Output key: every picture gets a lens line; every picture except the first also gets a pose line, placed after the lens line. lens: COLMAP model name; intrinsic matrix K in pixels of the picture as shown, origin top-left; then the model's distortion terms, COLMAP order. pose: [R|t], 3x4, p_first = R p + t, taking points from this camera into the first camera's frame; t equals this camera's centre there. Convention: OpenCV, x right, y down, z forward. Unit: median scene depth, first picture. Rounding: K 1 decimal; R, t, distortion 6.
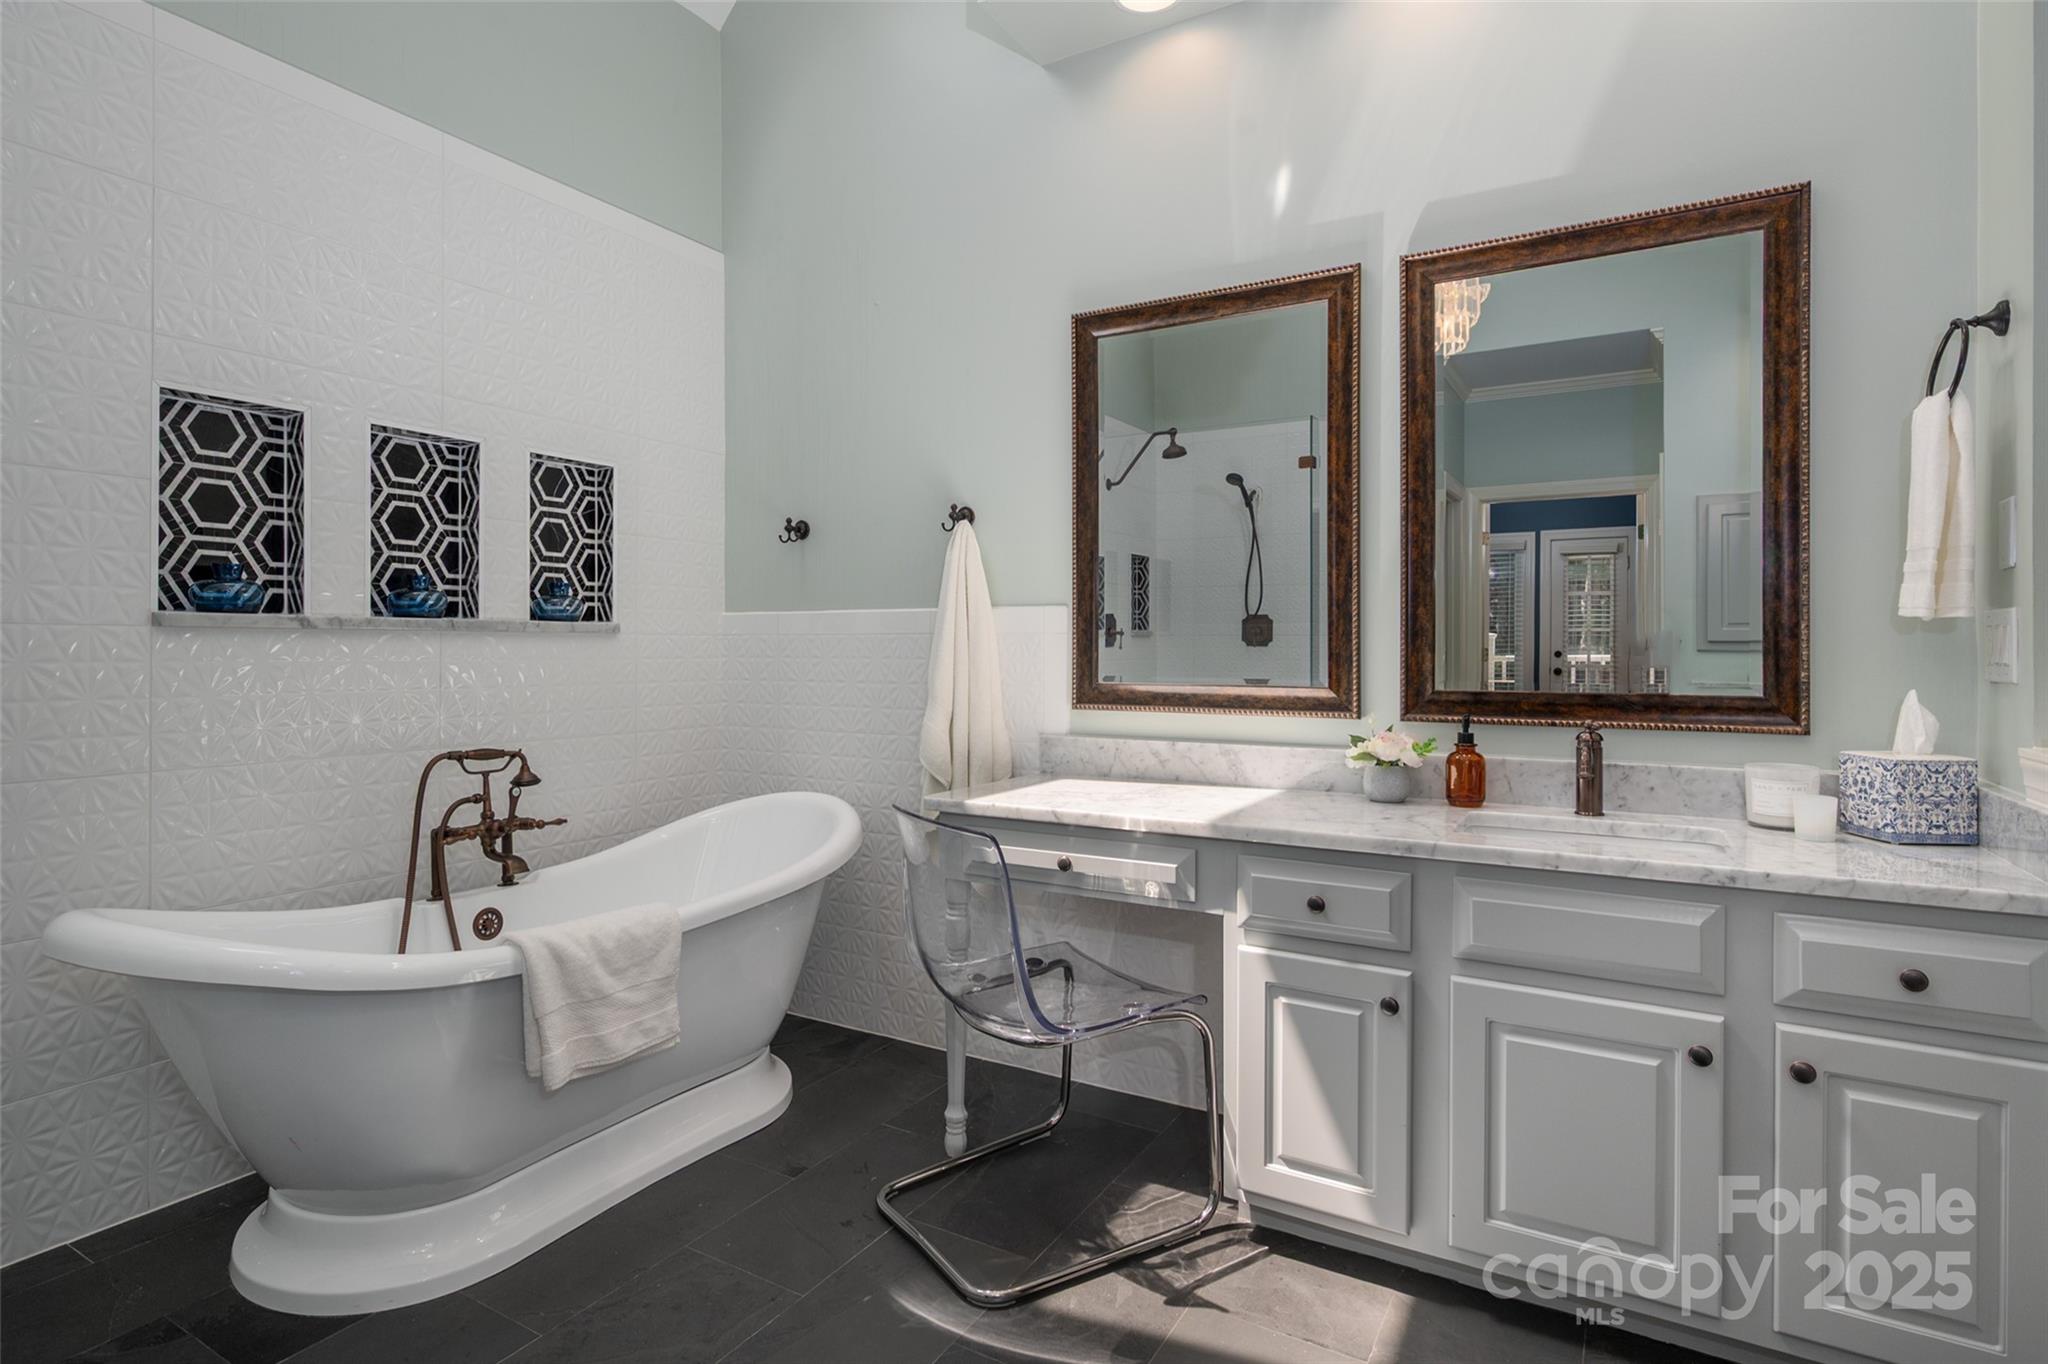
lens RADIAL K [[1051.4, 0, 1021.8], [0, 1051.4, 643.5], [0, 0, 1]] dist [0.001179, -0.000184]
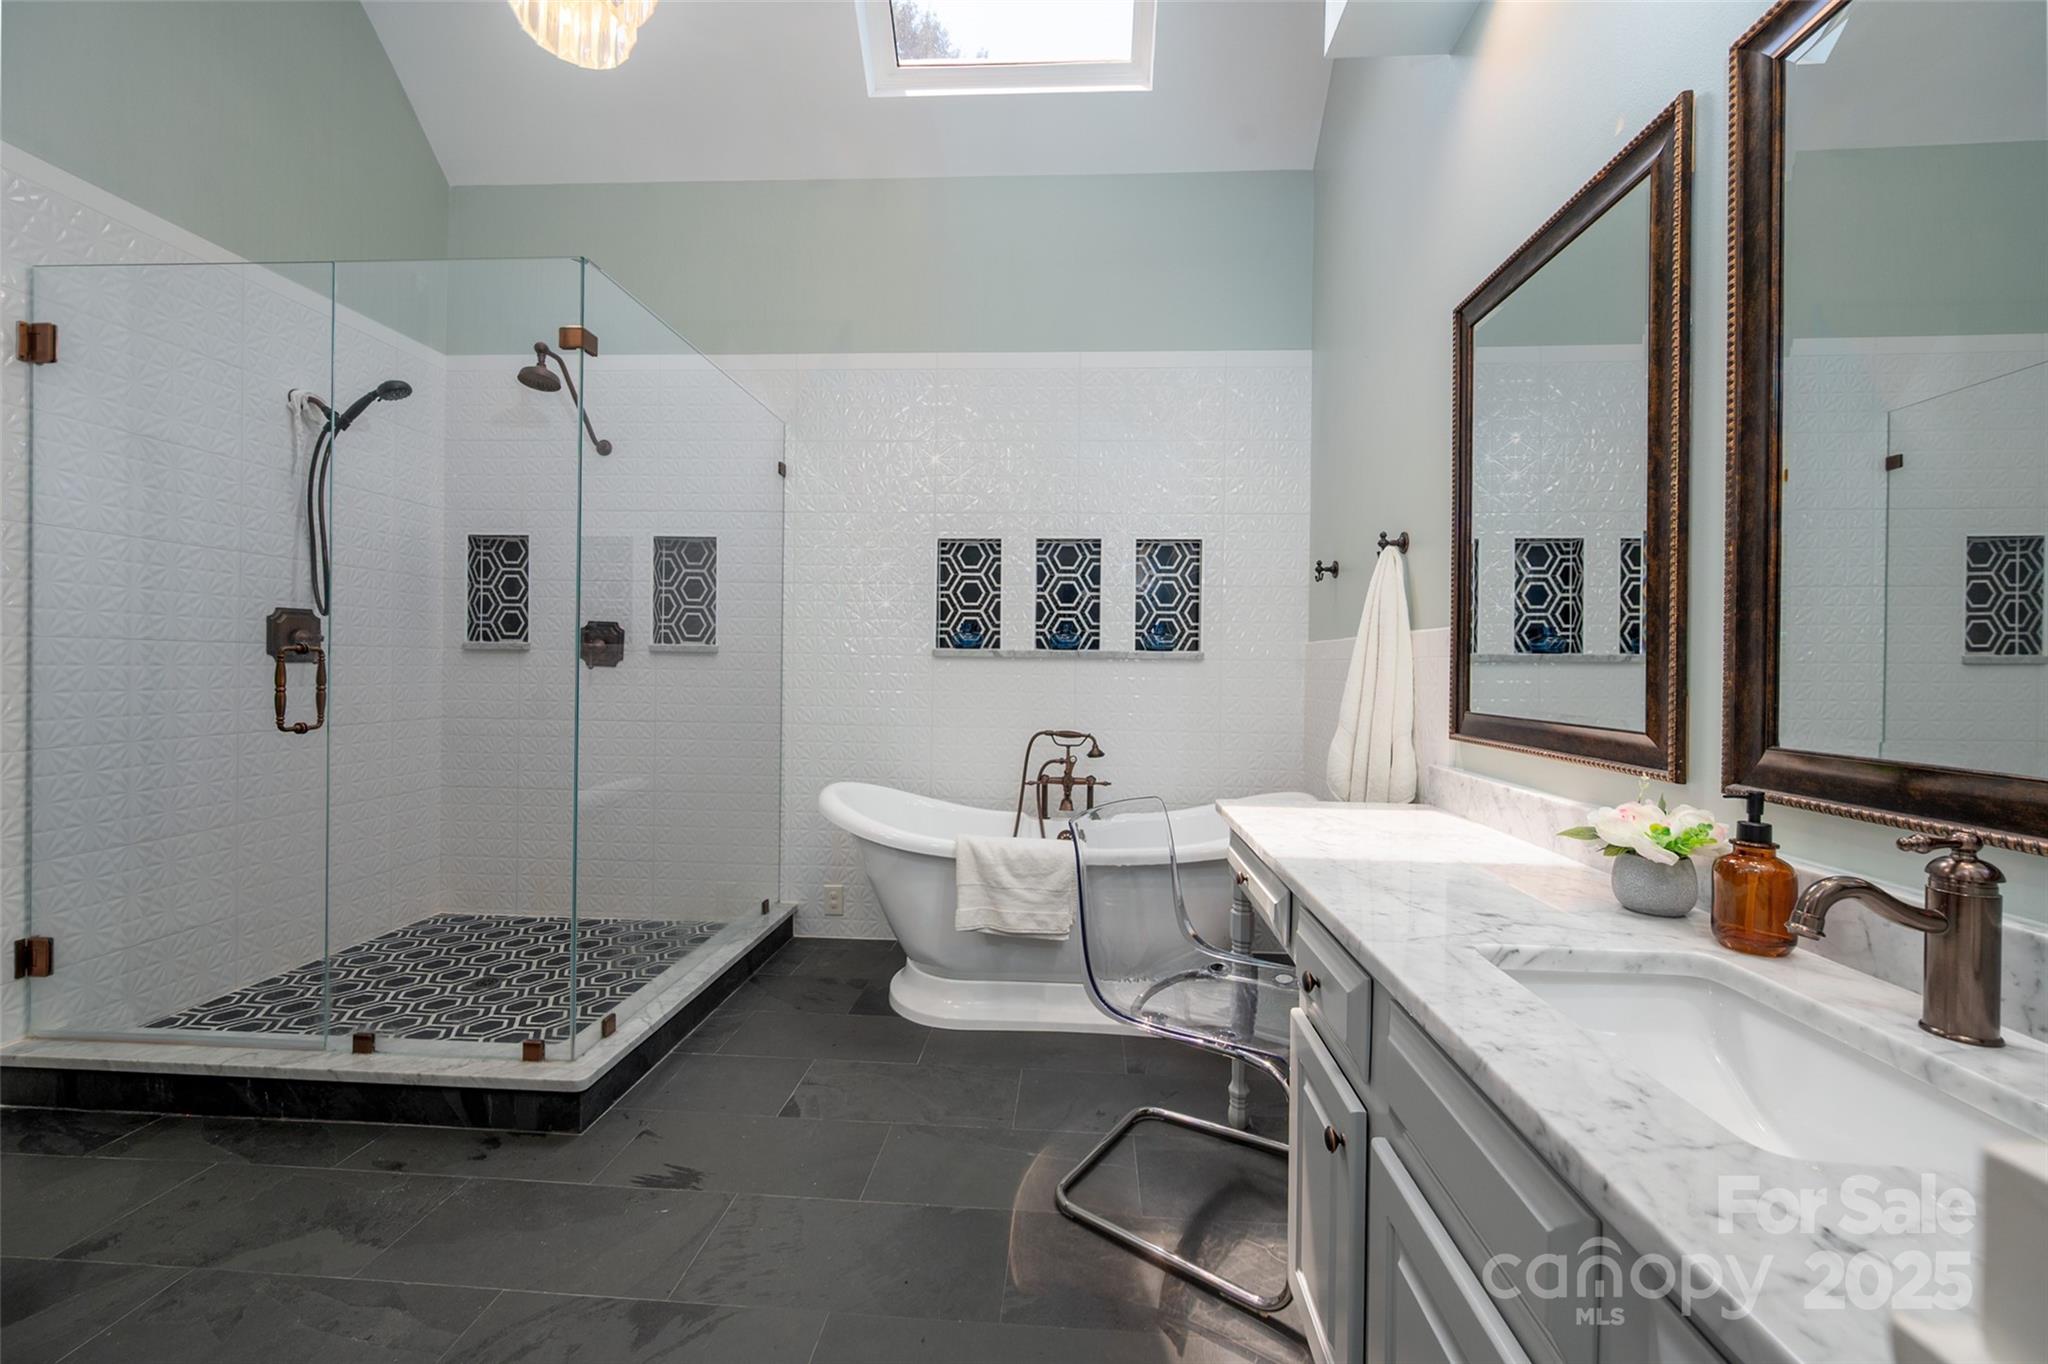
lens RADIAL K [[814.3, 0, 1042.6], [0, 814.3, 655.7], [0, 0, 1]] dist [-0.000557, 0.000005]
pose [[0.452002, -0.014782, -0.891894, 0.626252], [-0.010787, 0.999699, -0.022036, 0.015065], [0.891952, 0.019581, 0.451706, 0.437093]]
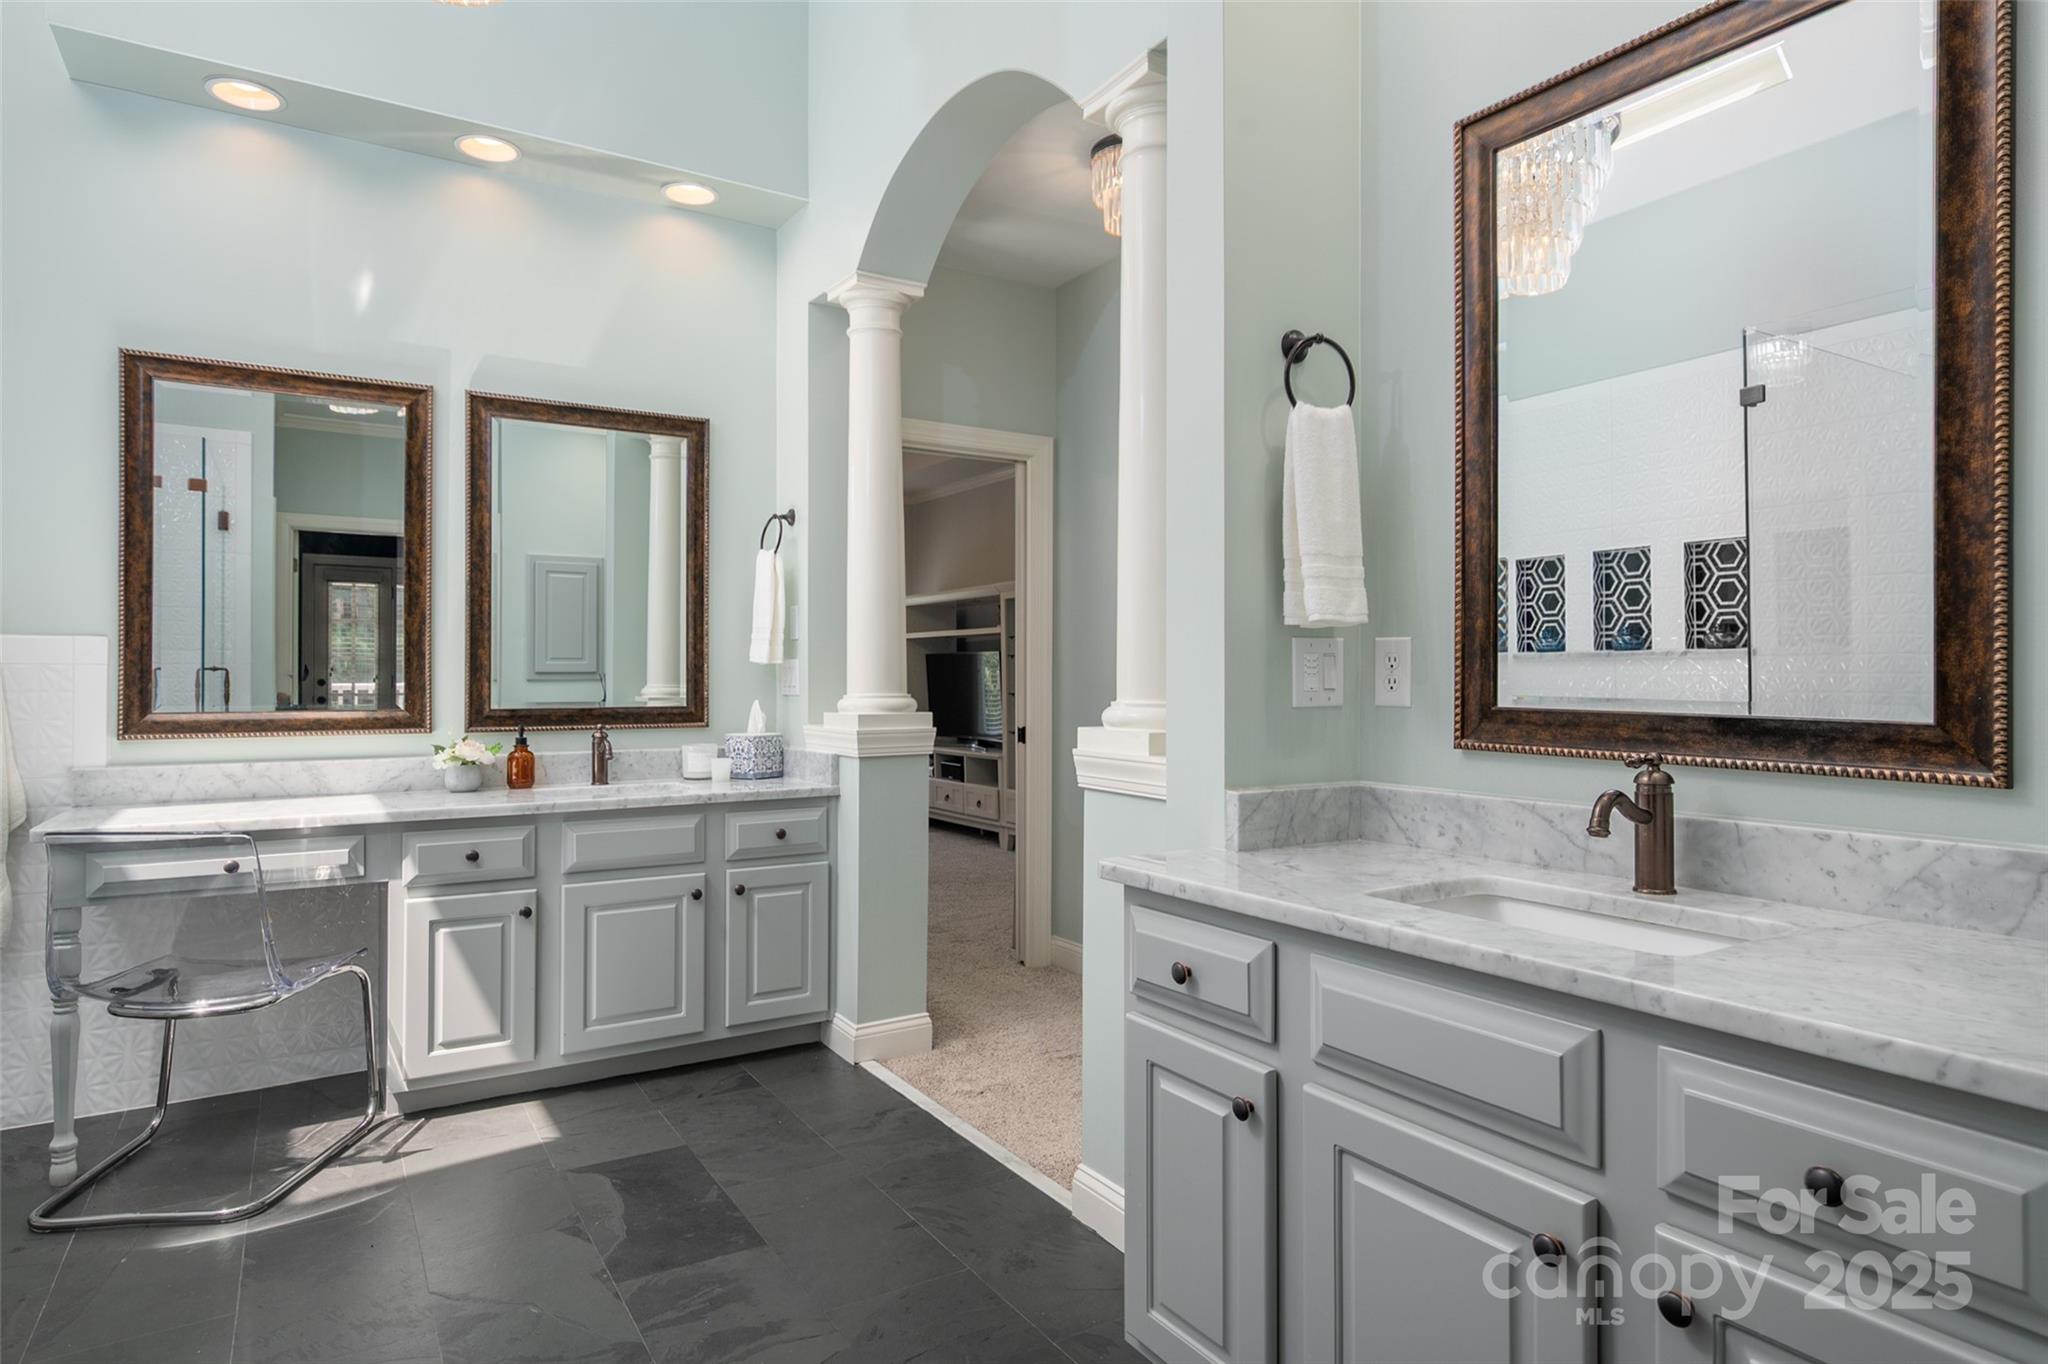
lens RADIAL K [[1133.8, 0, 1024.0], [0, 1133.8, 682.0], [0, 0, 1]] dist [0.000145, 0.000021]
pose [[0.463654, -0.002948, 0.886011, -0.683403], [-0.001578, 0.999990, 0.004153, 0.001130], [-0.886015, -0.003323, 0.463645, -0.356840]]
